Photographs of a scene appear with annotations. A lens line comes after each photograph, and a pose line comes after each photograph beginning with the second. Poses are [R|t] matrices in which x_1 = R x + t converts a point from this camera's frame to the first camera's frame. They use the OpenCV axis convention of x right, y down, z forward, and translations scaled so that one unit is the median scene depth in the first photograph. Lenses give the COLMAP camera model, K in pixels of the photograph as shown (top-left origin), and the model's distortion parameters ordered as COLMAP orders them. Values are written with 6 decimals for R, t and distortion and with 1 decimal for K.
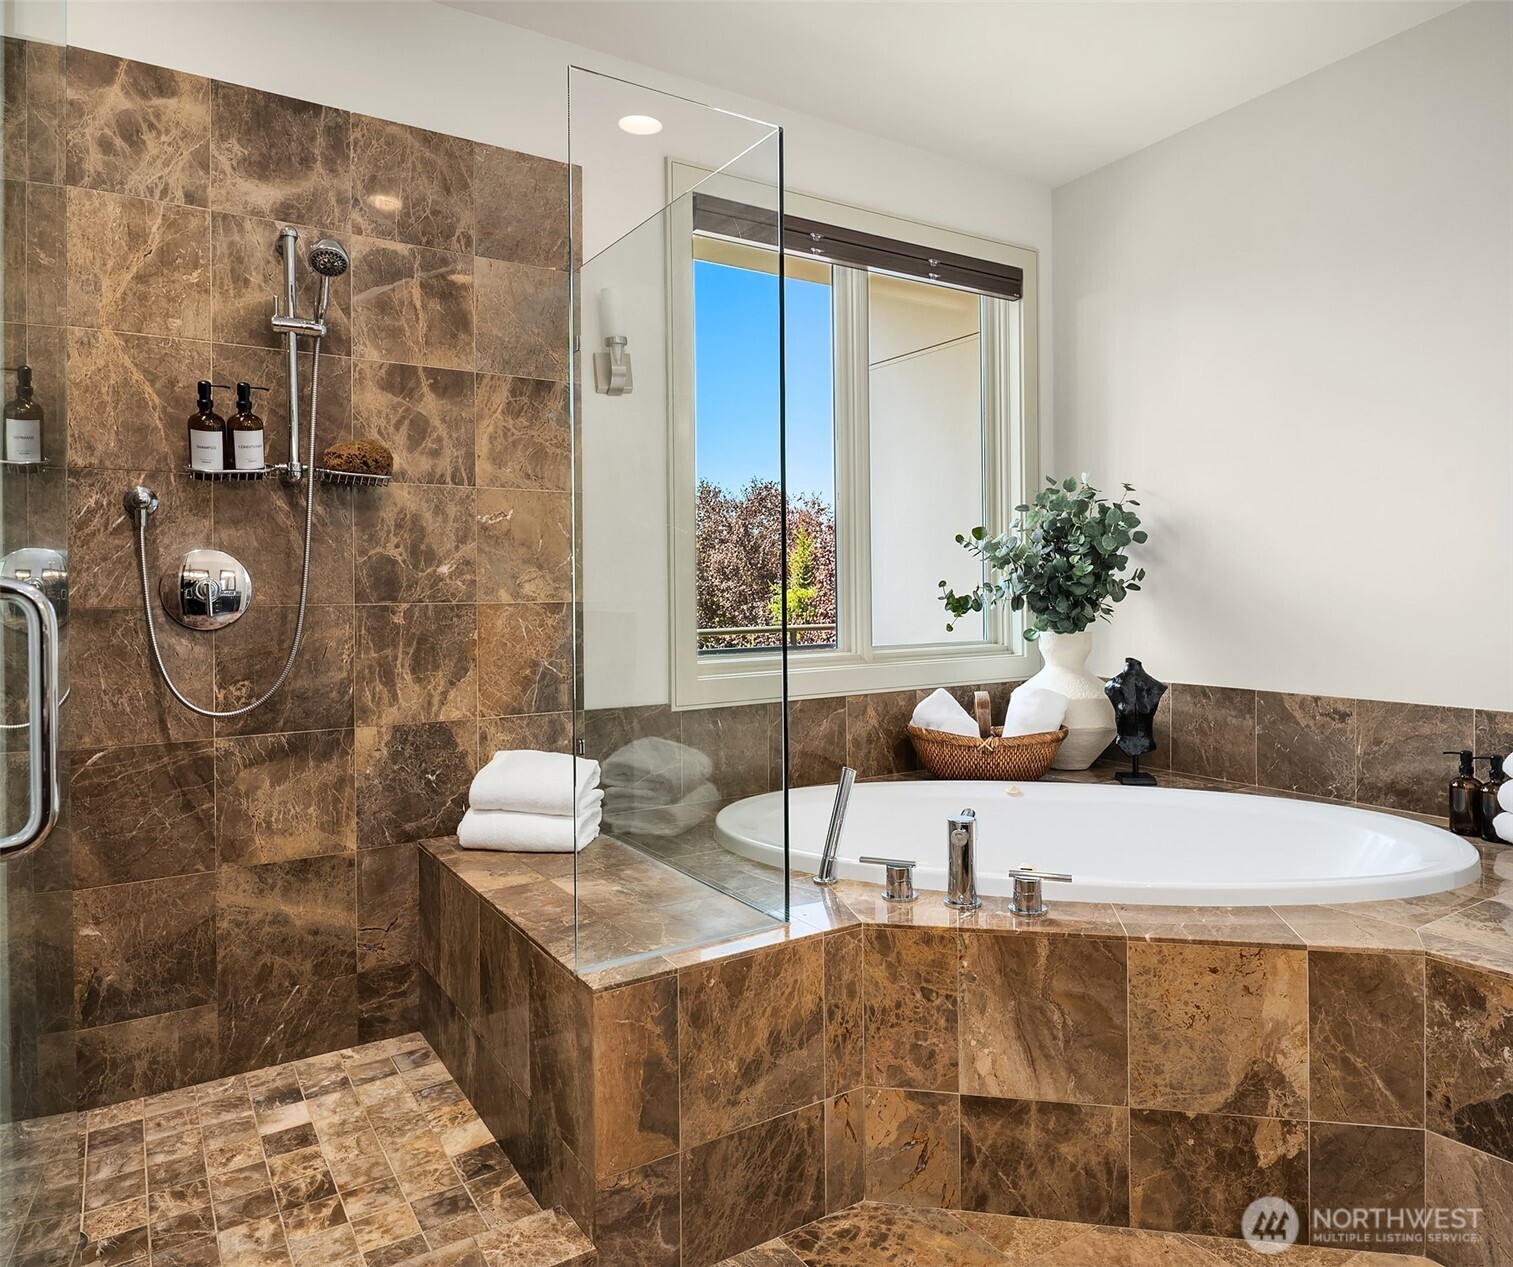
lens RADIAL K [[1007.0, 0, 759.1], [0, 1007.0, 584.1], [0, 0, 1]] dist [0.000193, -0.001779]
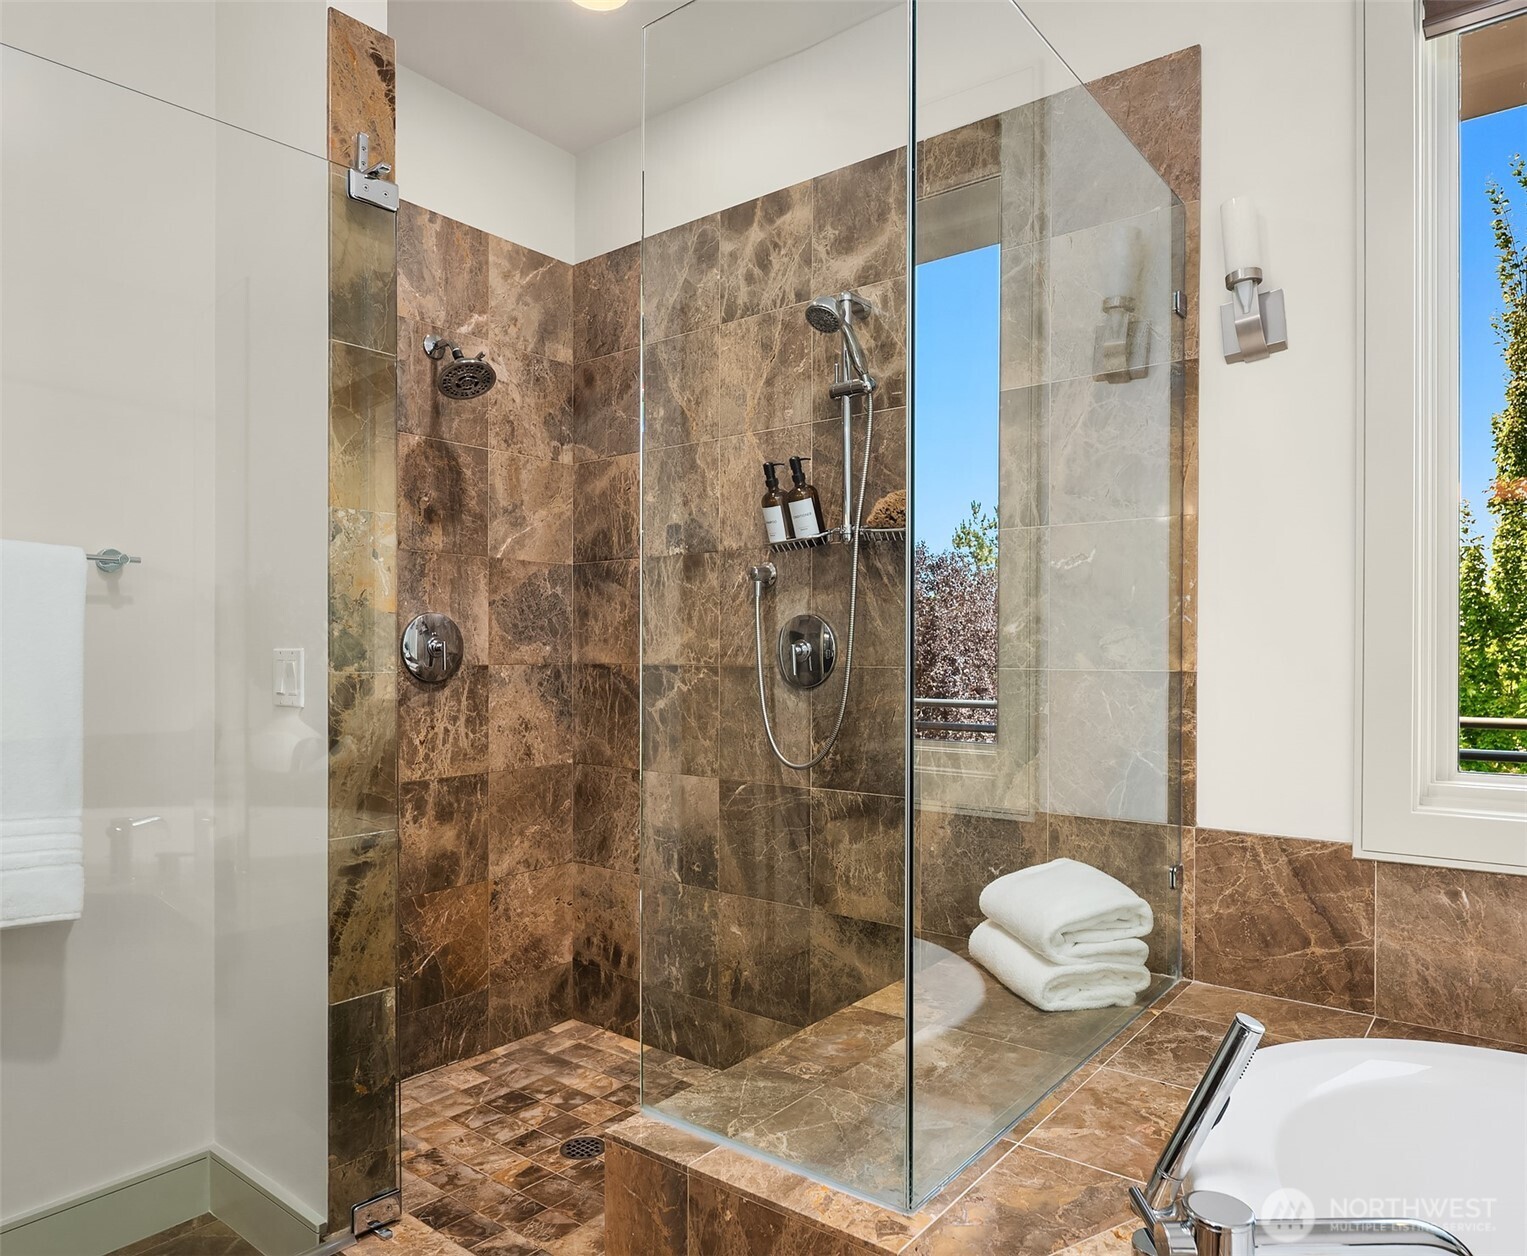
lens RADIAL K [[1004.0, 0, 764.1], [0, 1004.0, 654.6], [0, 0, 1]] dist [-0.001917, -0.004420]
pose [[0.327462, 0.010782, -0.944803, 0.443538], [0.000940, 0.999931, 0.011737, -0.003088], [0.944864, -0.004732, 0.327429, 0.570736]]
